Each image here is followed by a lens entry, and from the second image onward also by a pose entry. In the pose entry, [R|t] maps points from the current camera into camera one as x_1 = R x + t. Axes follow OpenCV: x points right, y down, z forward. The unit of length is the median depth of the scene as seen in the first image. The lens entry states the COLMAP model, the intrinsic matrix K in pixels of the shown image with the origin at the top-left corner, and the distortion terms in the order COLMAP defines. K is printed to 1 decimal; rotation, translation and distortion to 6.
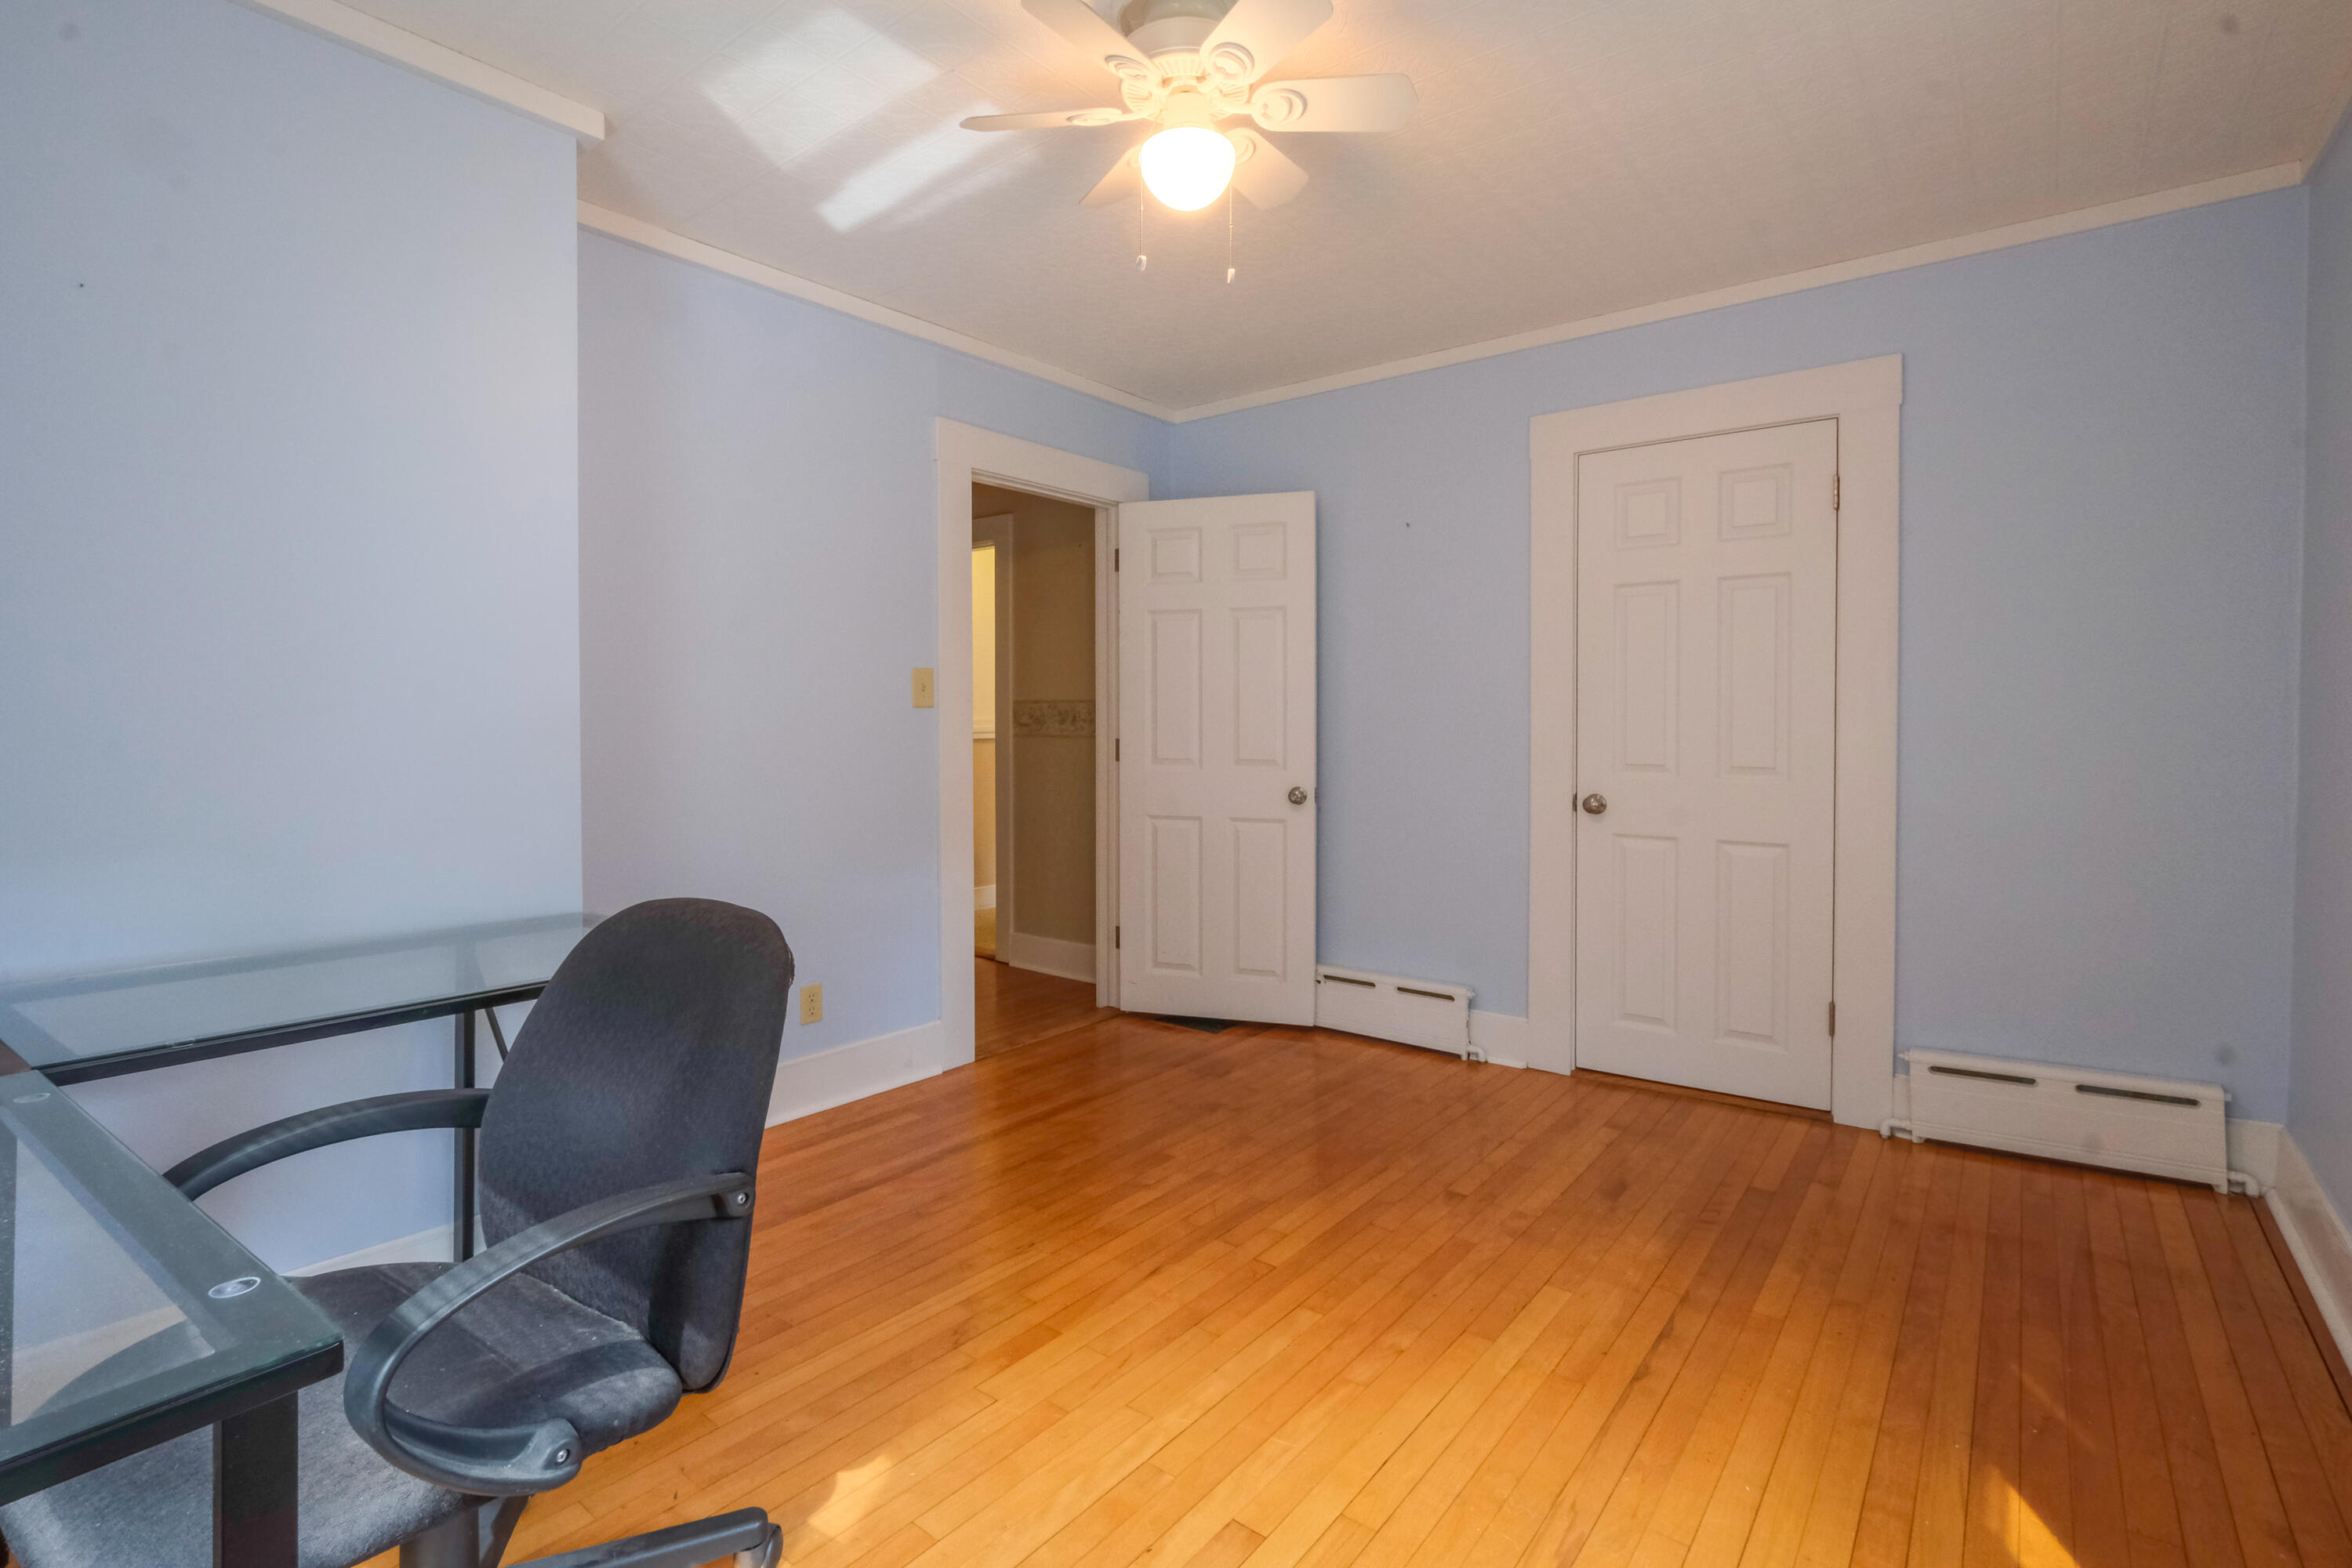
lens RADIAL K [[1129.4, 0, 1180.2], [0, 1129.4, 759.0], [0, 0, 1]] dist [0.000010, -0.000018]
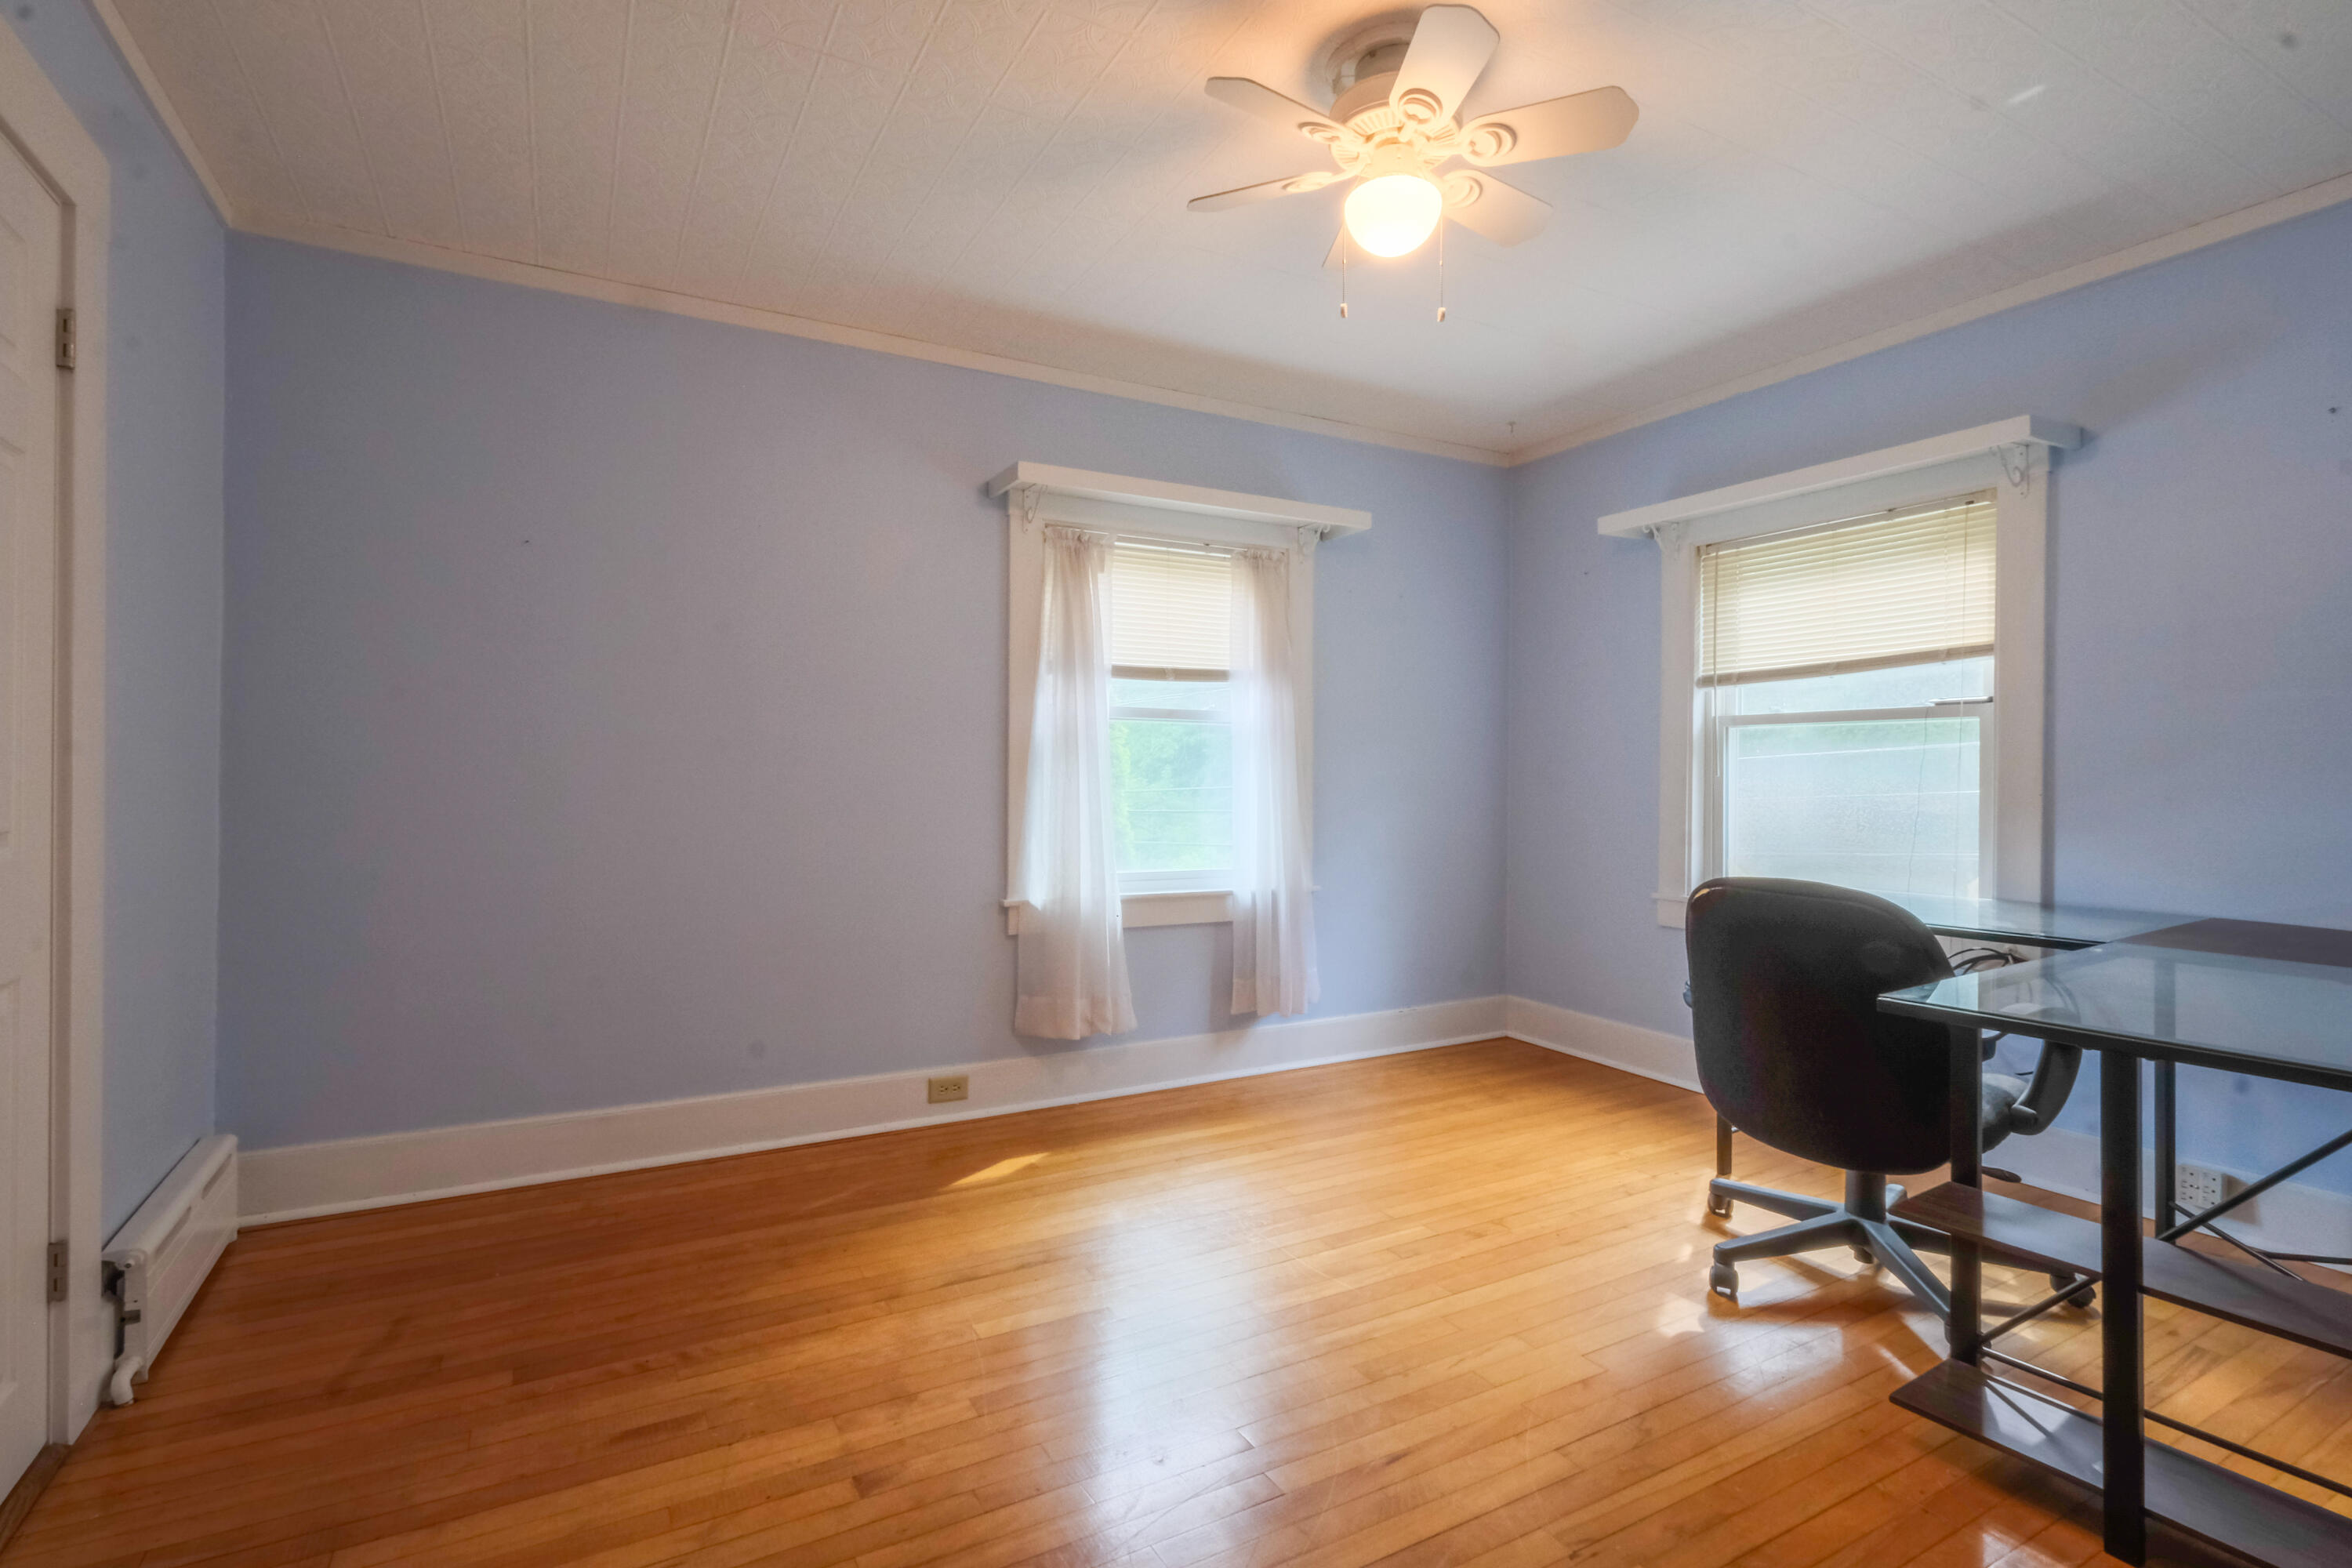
lens RADIAL K [[1074.0, 0, 1087.9], [0, 1074.0, 781.6], [0, 0, 1]] dist [0.000192, 0.000018]
pose [[-0.903494, -0.001261, 0.428598, -0.143028], [0.003470, 0.999941, 0.010256, -0.016541], [-0.428586, 0.010754, -0.903437, 1.705786]]
